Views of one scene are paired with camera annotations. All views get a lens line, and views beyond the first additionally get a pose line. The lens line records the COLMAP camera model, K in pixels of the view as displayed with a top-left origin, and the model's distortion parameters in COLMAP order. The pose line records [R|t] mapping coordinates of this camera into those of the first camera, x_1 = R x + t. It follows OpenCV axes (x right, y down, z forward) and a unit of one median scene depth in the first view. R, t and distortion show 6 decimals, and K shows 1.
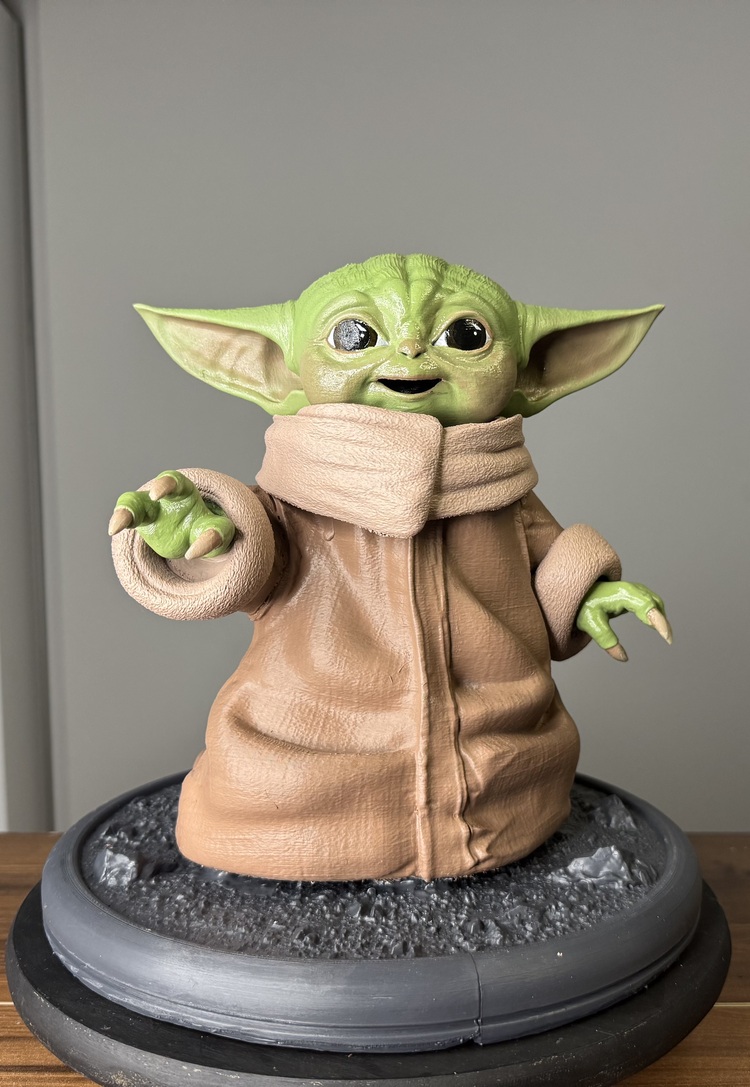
lens RADIAL K [[779.3, 0, 374.5], [0, 779.3, 537.7], [0, 0, 1]] dist [0.045209, 0.000596]
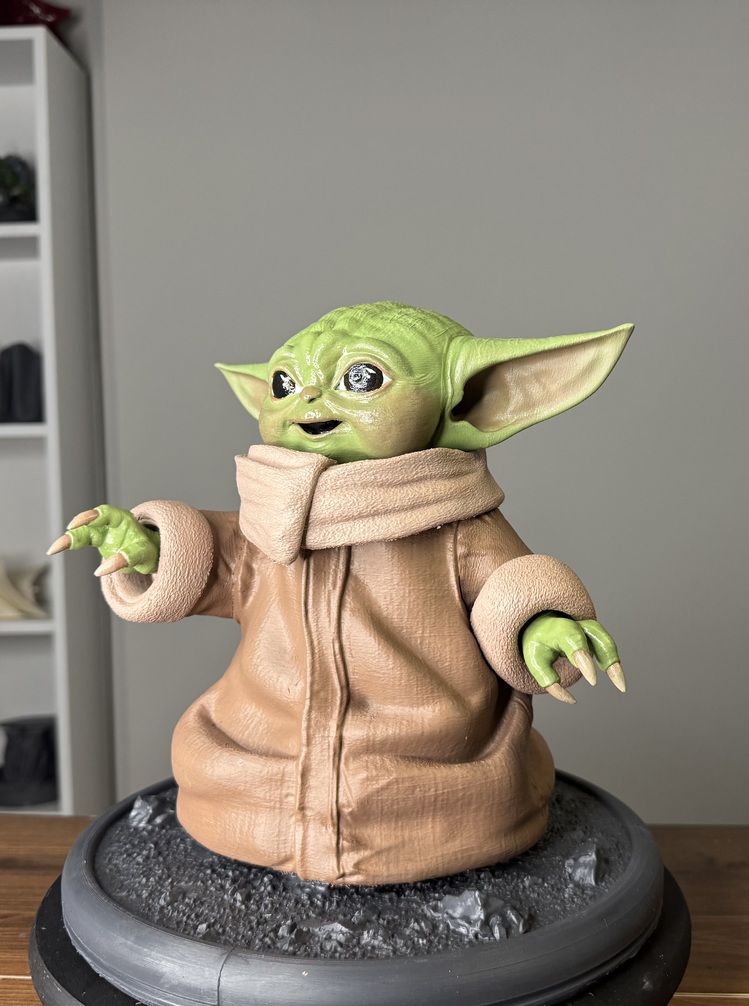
lens RADIAL K [[715.9, 0, 375.0], [0, 715.9, 507.1], [0, 0, 1]] dist [0.008629, 0.005840]
pose [[0.891724, 0.010512, -0.452457, 0.586394], [-0.027118, 0.999175, -0.030231, -0.052787], [0.451766, 0.039228, 0.891274, 0.133511]]
